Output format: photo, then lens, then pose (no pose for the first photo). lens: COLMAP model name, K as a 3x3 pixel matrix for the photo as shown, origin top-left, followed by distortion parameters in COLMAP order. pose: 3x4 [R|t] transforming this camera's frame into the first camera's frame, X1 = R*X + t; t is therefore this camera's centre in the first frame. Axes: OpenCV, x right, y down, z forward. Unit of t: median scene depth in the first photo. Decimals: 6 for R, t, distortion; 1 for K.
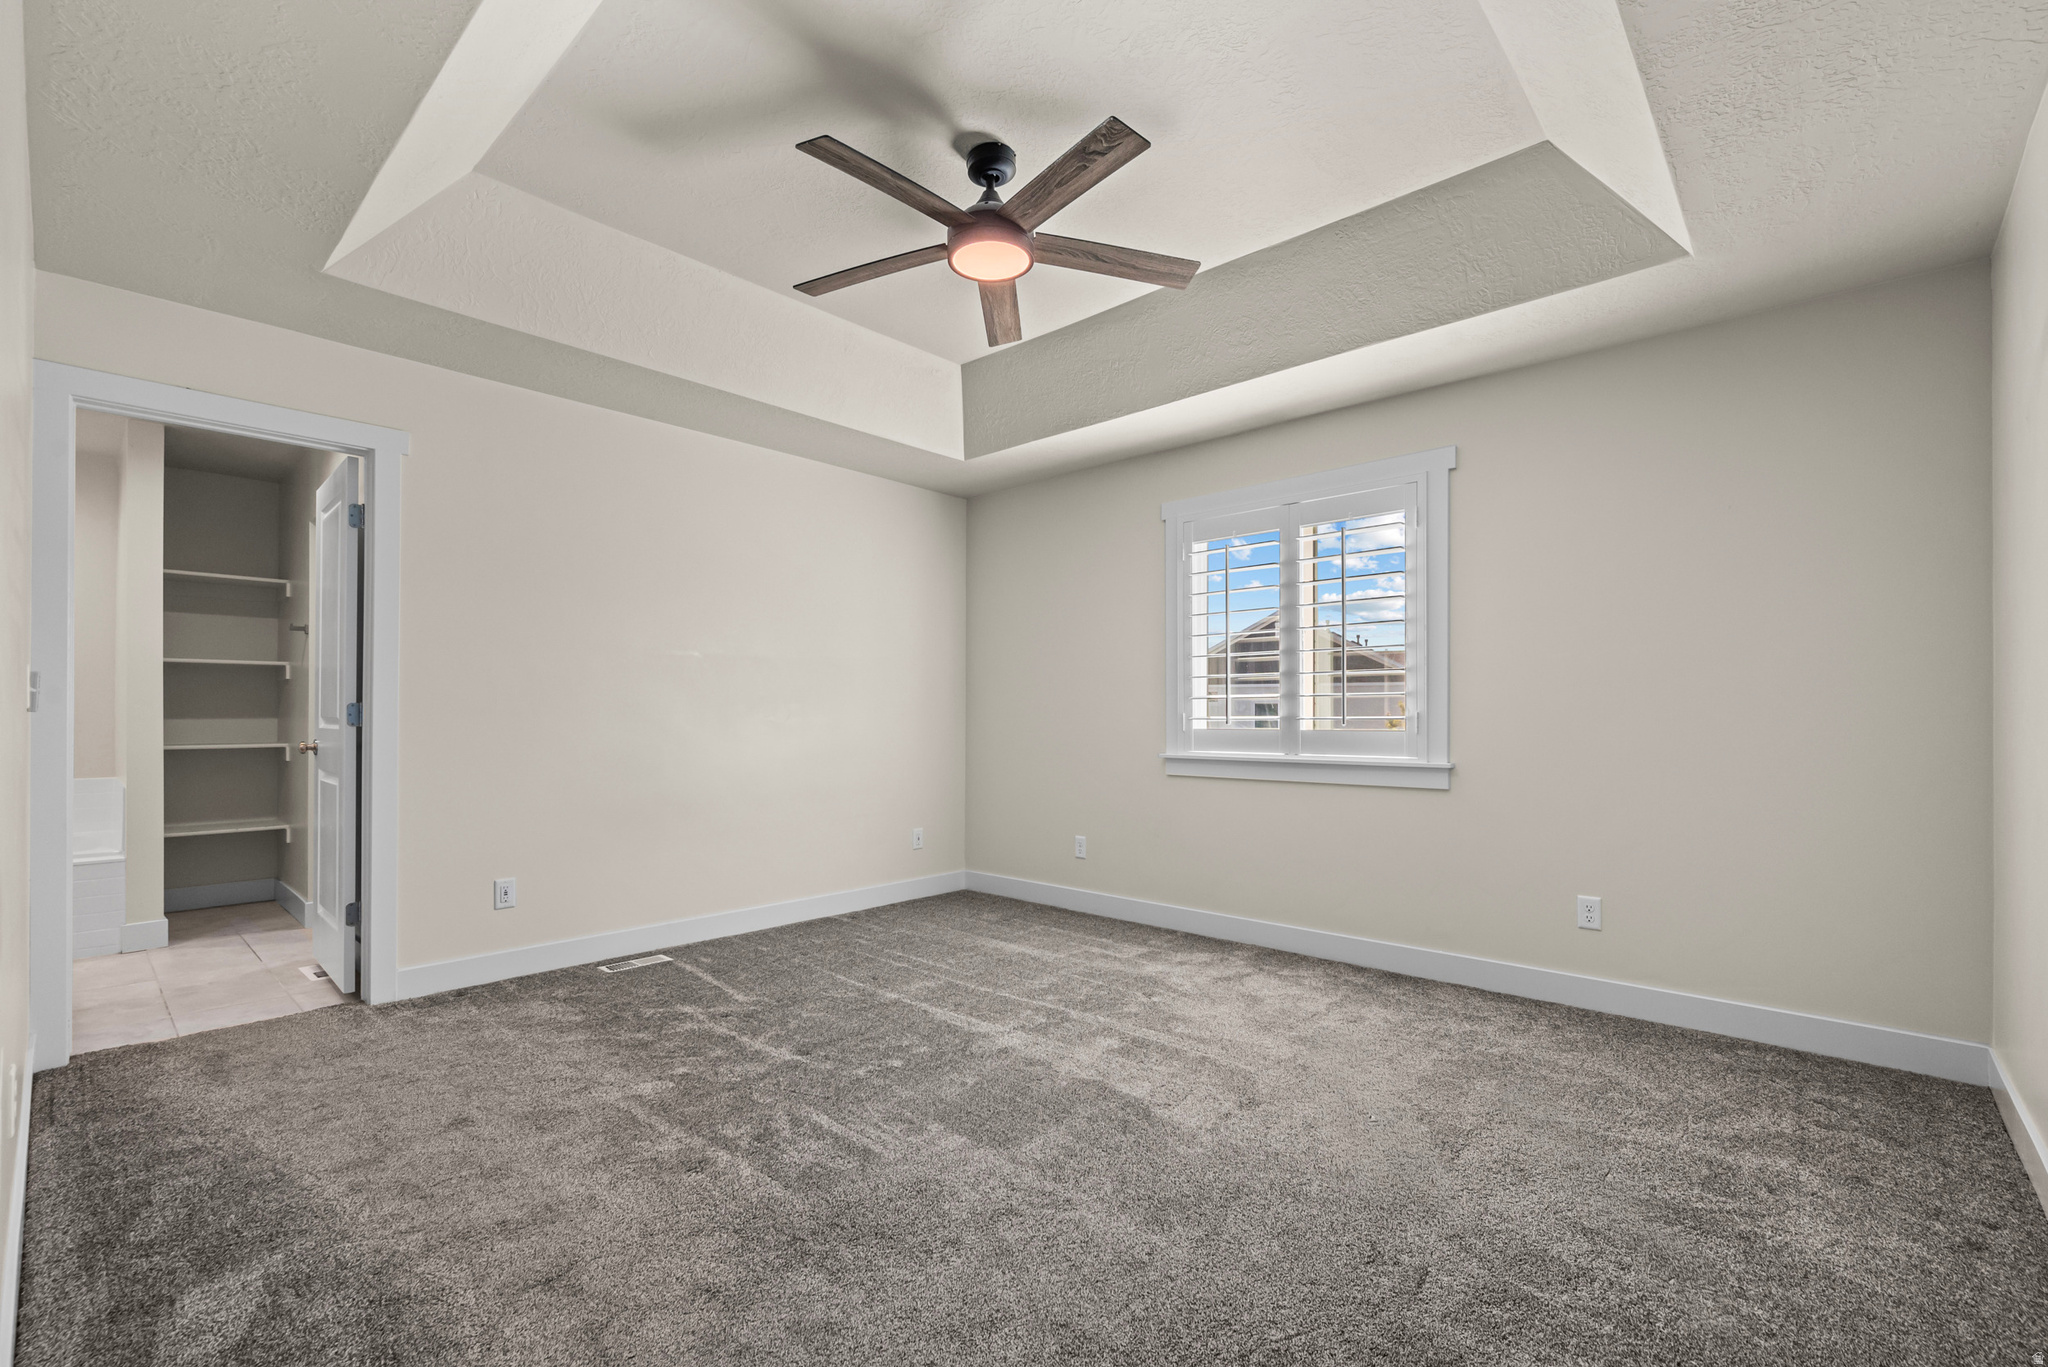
lens RADIAL K [[894.9, 0, 1025.9], [0, 894.9, 710.0], [0, 0, 1]] dist [0.000830, 0.000072]
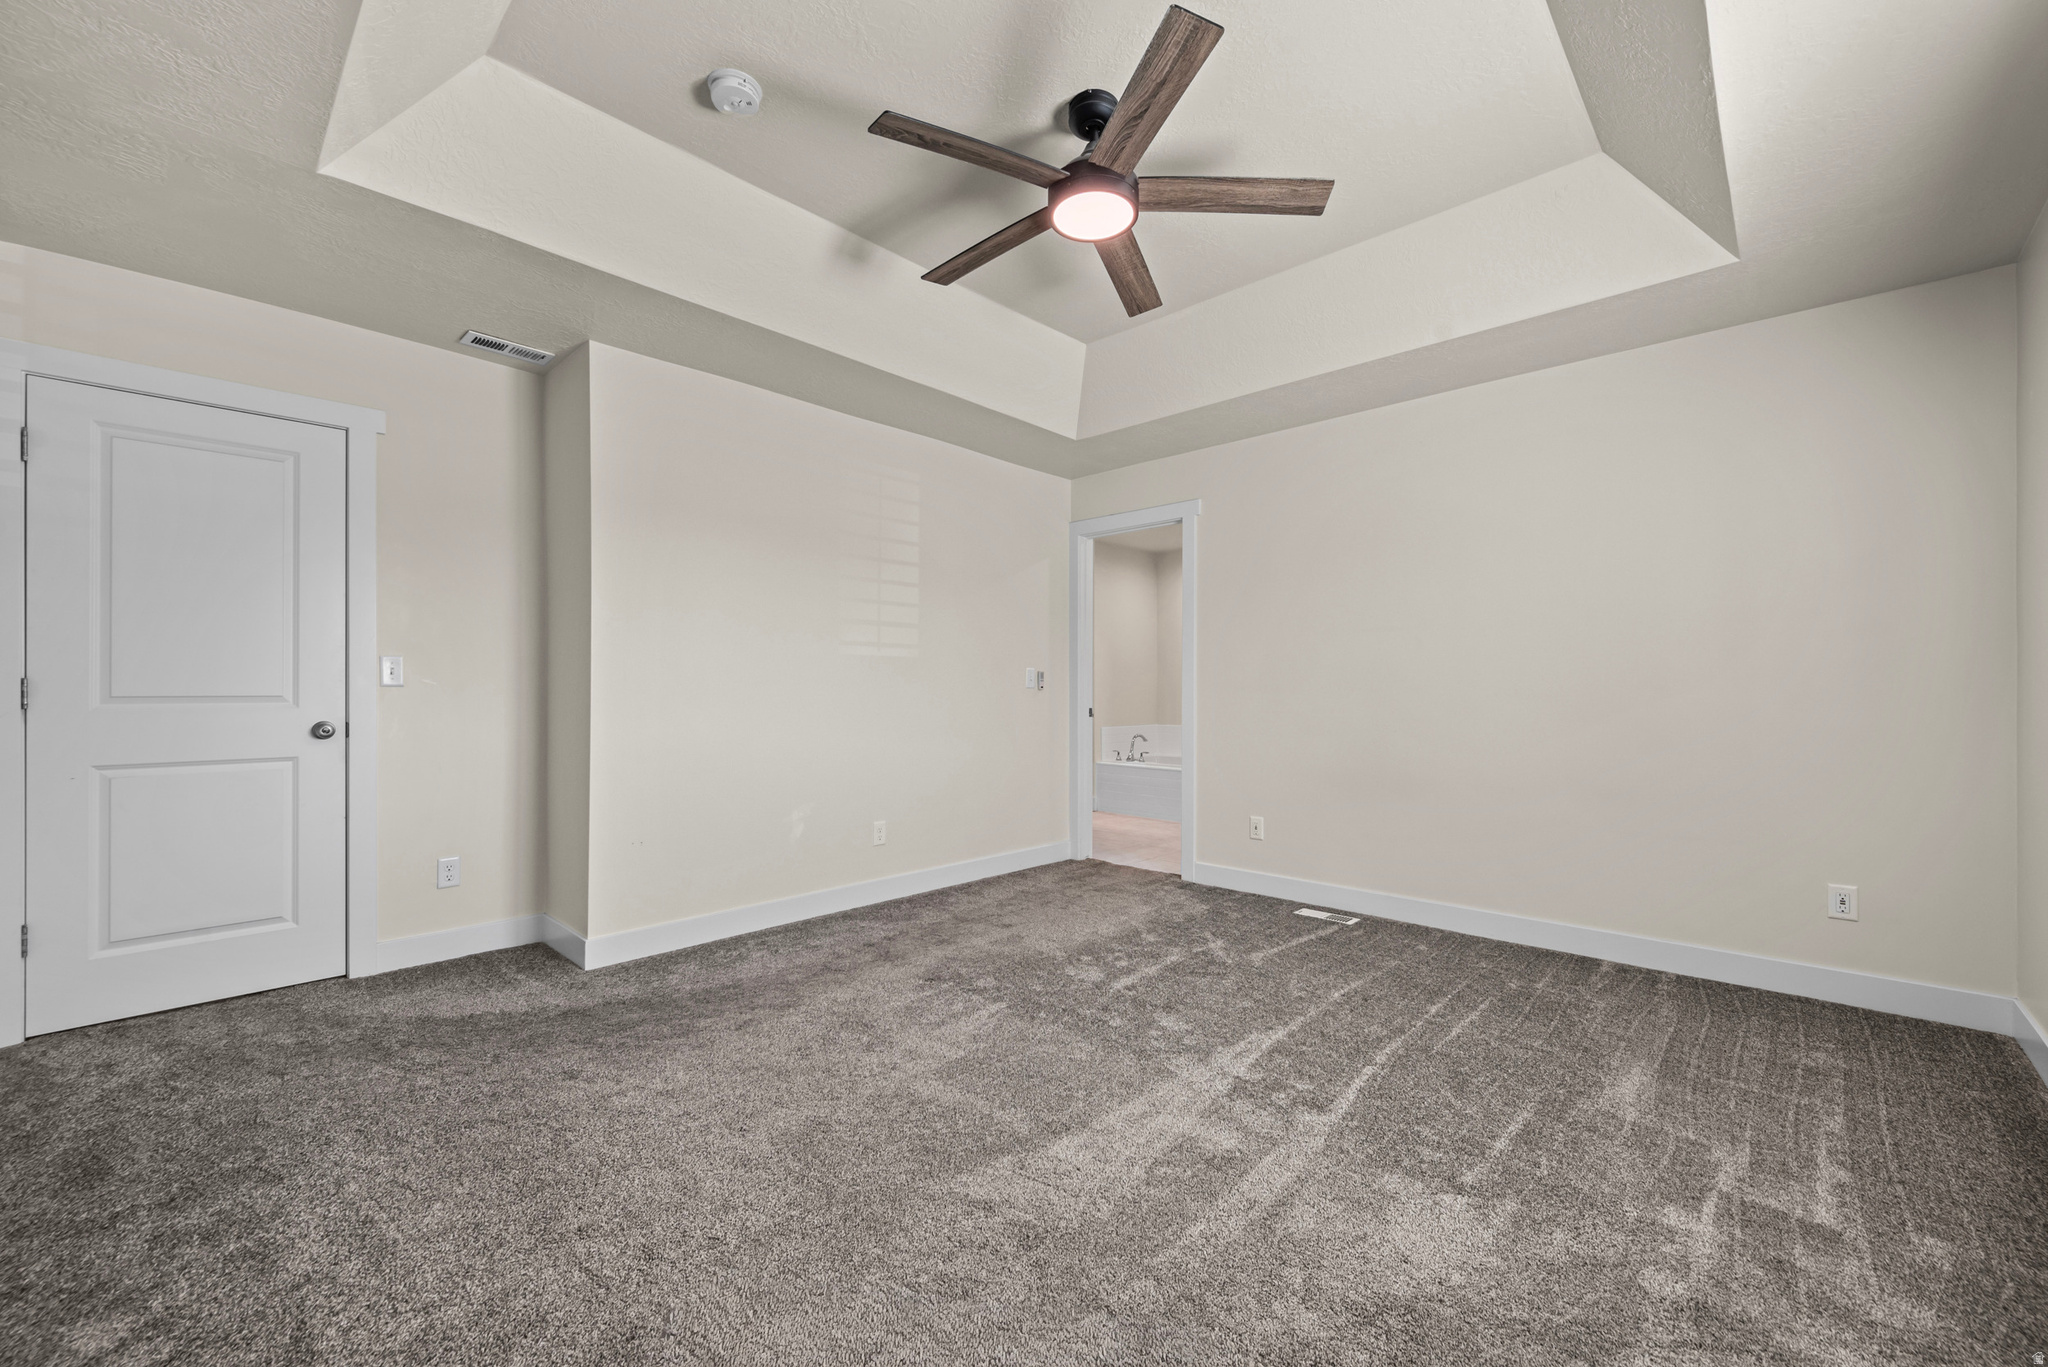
lens RADIAL K [[811.1, 0, 1026.4], [0, 811.1, 690.5], [0, 0, 1]] dist [0.000482, -0.000057]
pose [[-0.014558, -0.002591, -0.999891, 0.697922], [0.004733, 0.999985, -0.002660, 0.007382], [0.999883, -0.004771, -0.014546, 0.792048]]
